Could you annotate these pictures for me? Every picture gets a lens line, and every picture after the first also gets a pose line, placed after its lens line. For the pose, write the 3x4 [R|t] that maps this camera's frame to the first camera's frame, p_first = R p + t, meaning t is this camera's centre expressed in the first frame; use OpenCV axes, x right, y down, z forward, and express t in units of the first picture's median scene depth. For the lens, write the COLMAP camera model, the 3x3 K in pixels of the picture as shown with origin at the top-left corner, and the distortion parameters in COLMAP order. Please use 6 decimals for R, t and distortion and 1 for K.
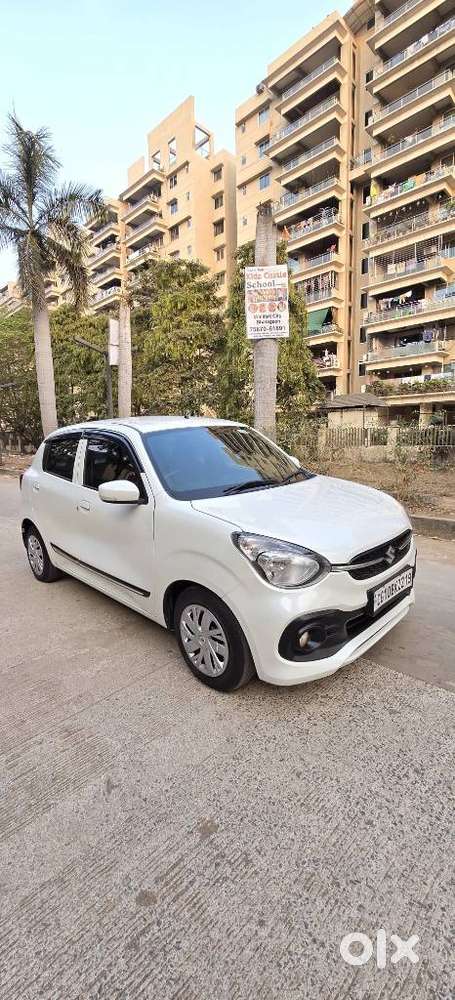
lens RADIAL K [[408.2, 0, 218.5], [0, 408.2, 496.0], [0, 0, 1]] dist [-0.004691, 0.000266]
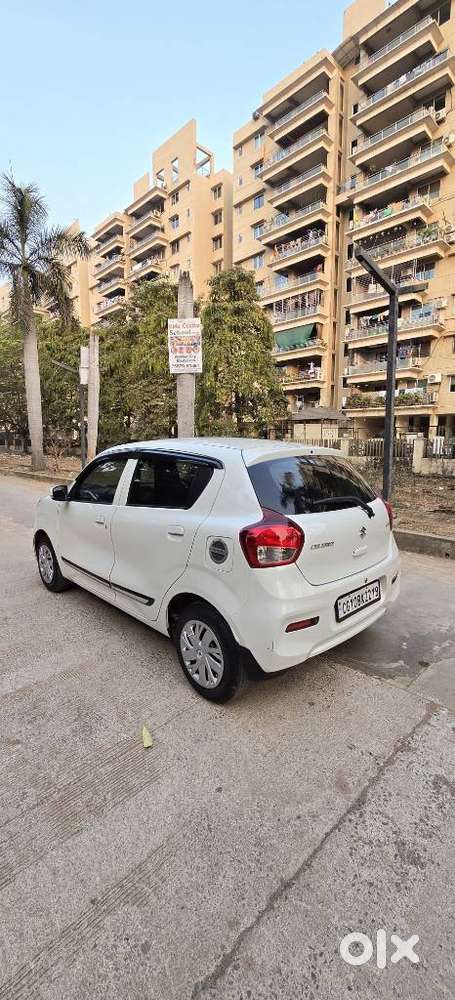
lens RADIAL K [[408.2, 0, 218.5], [0, 408.2, 496.0], [0, 0, 1]] dist [-0.004691, 0.000266]
pose [[0.999565, 0.025344, -0.015087, 0.053738], [-0.025488, 0.999630, -0.009464, 0.002971], [0.014842, 0.009845, 0.999841, -0.062011]]
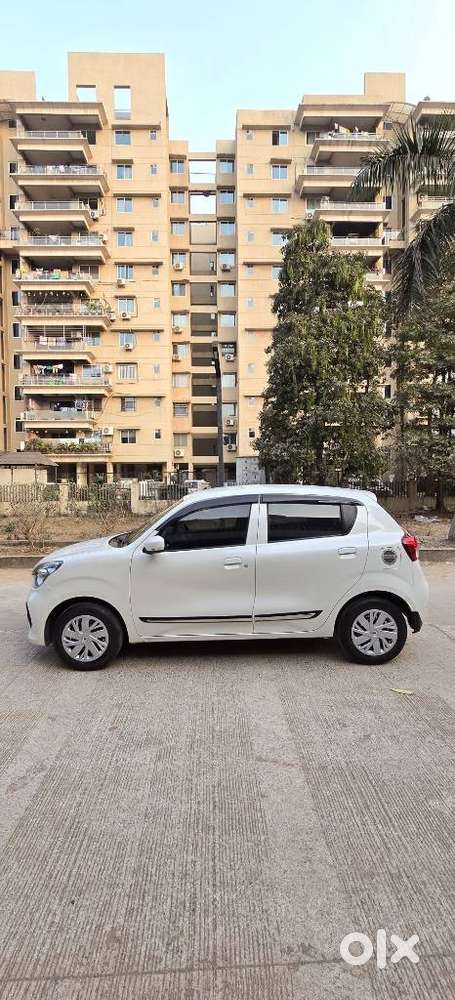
lens RADIAL K [[407.3, 0, 221.2], [0, 407.3, 498.4], [0, 0, 1]] dist [-0.010007, 0.000123]
pose [[0.685404, -0.012199, 0.728061, -0.048277], [0.101576, 0.991685, -0.079009, 0.000575], [-0.721043, 0.128107, 0.680944, -0.037194]]
